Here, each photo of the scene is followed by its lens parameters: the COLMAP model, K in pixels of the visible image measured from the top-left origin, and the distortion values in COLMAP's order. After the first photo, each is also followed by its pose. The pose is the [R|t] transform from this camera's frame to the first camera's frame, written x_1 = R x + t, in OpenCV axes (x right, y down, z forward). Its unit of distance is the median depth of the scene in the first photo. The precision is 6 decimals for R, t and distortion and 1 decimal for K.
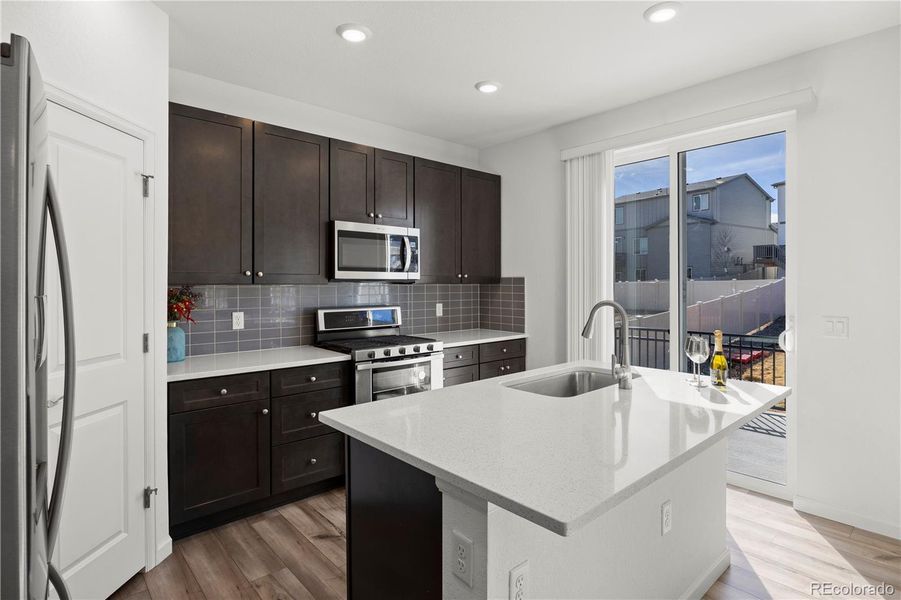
lens RADIAL K [[466.6, 0, 452.2], [0, 466.6, 296.2], [0, 0, 1]] dist [-0.003277, -0.000841]
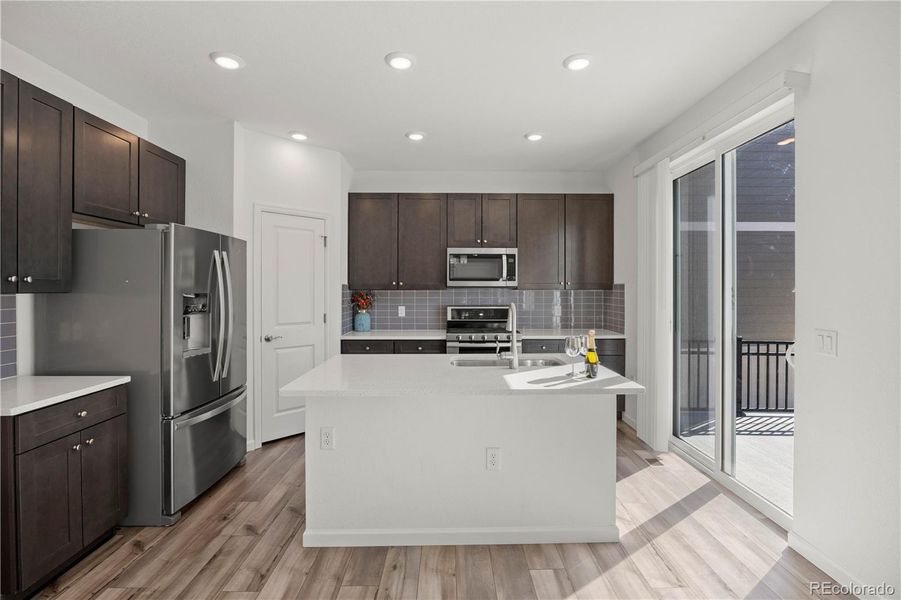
lens RADIAL K [[409.2, 0, 451.6], [0, 409.2, 302.5], [0, 0, 1]] dist [-0.018820, 0.000240]
pose [[0.756053, 0.024052, -0.654069, 0.615250], [-0.019406, 0.999709, 0.014331, -0.003509], [0.654223, 0.001858, 0.756300, 0.000668]]
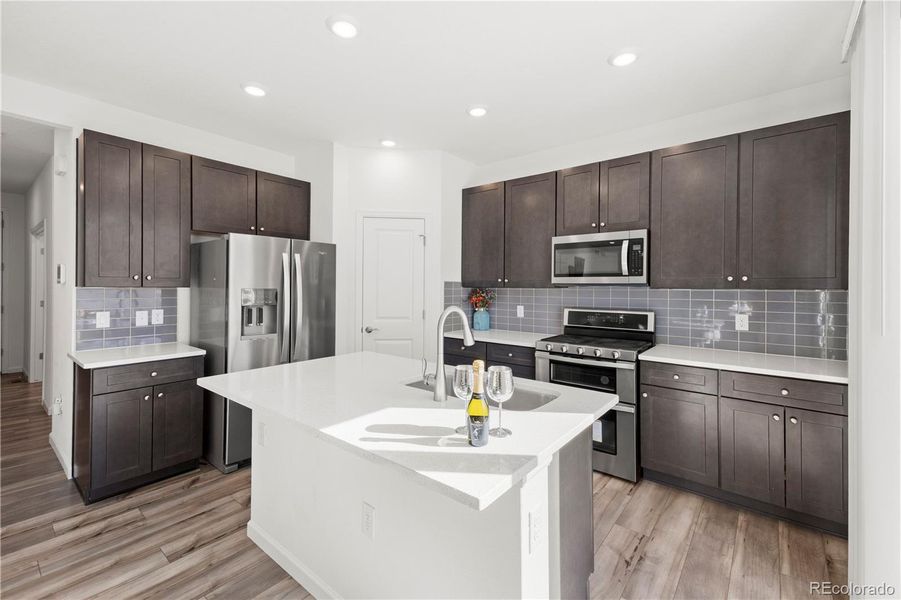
lens RADIAL K [[377.3, 0, 452.3], [0, 377.3, 292.7], [0, 0, 1]] dist [0.014859, -0.000171]
pose [[0.161889, 0.021113, -0.986583, 0.686669], [-0.032374, 0.999347, 0.016074, -0.019723], [0.986278, 0.029337, 0.162467, 0.555616]]
